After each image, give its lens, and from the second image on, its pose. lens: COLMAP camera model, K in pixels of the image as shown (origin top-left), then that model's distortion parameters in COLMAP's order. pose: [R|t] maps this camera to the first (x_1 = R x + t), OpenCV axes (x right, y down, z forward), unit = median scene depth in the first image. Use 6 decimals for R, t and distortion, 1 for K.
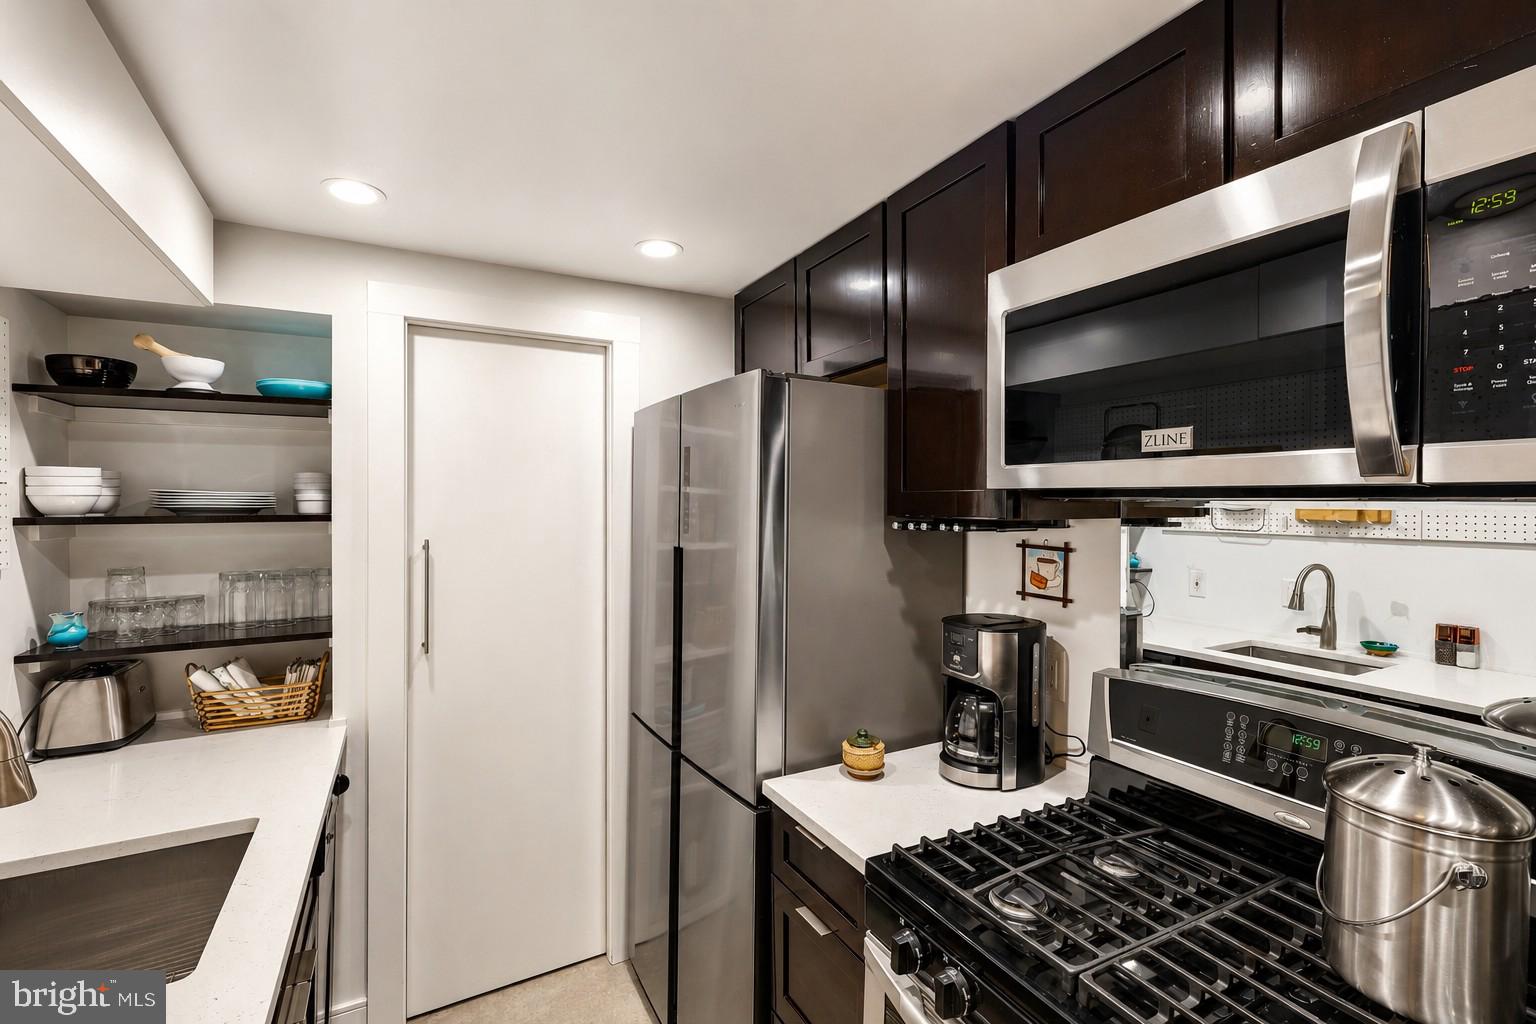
lens RADIAL K [[683.8, 0, 781.4], [0, 683.8, 508.5], [0, 0, 1]] dist [0.007037, 0.000715]
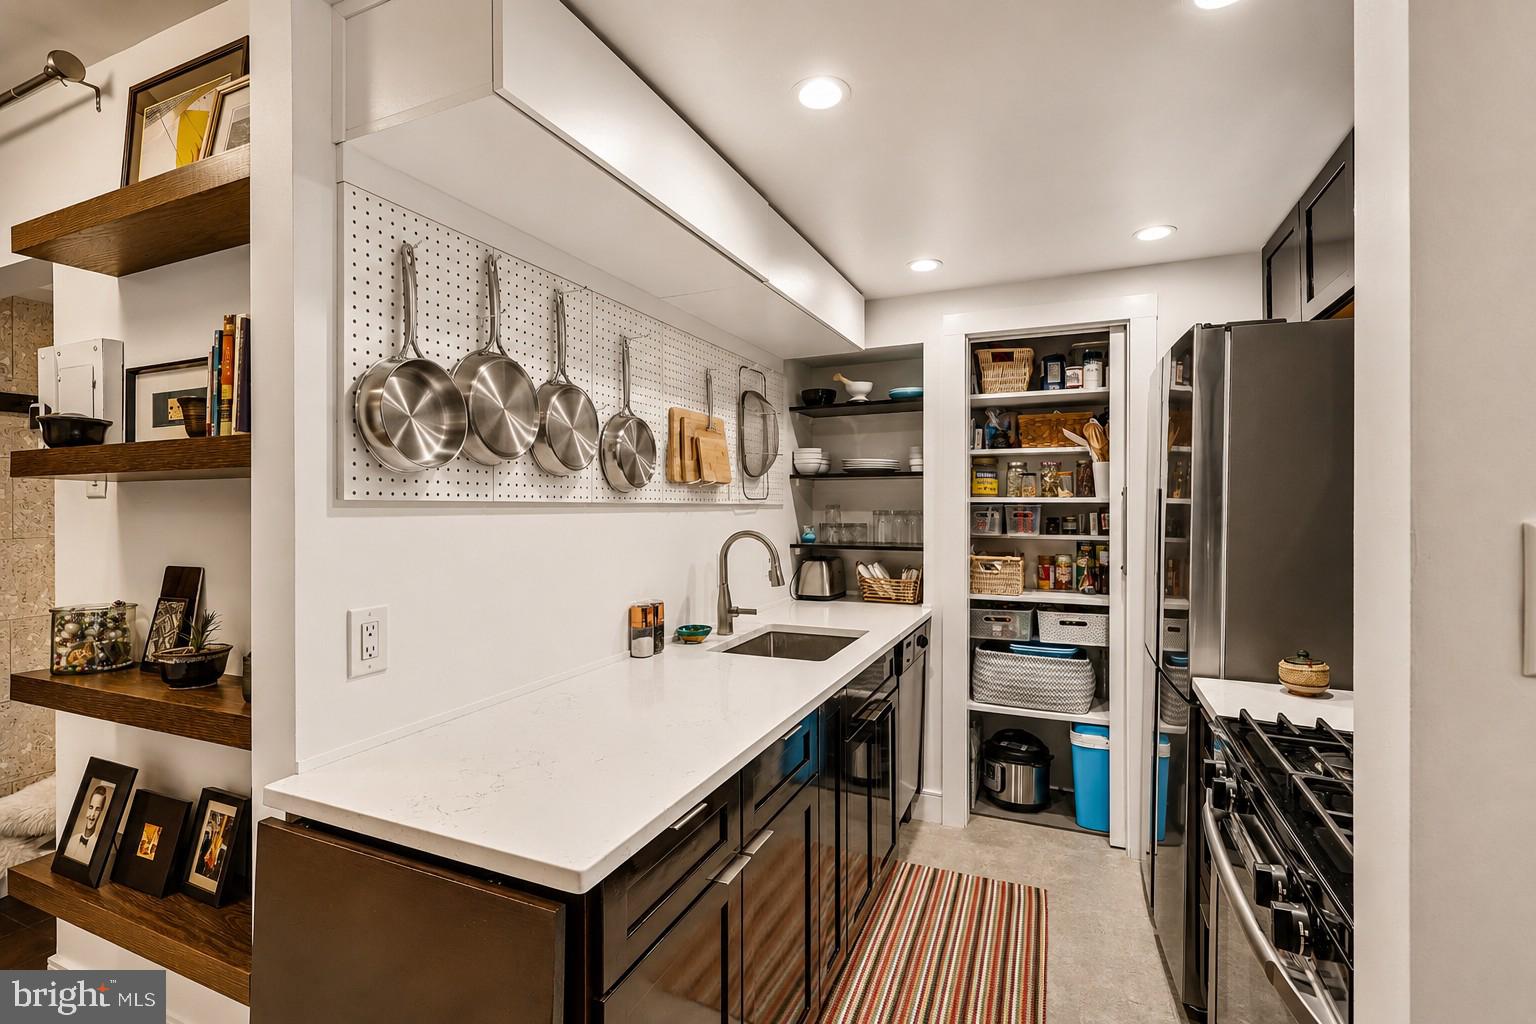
lens RADIAL K [[683.8, 0, 777.6], [0, 683.8, 506.0], [0, 0, 1]] dist [0.007037, 0.000715]
pose [[0.623681, 0.008906, -0.781628, 0.356975], [-0.001189, 0.999945, 0.010444, 0.072063], [0.781678, -0.005584, 0.623657, -0.227721]]
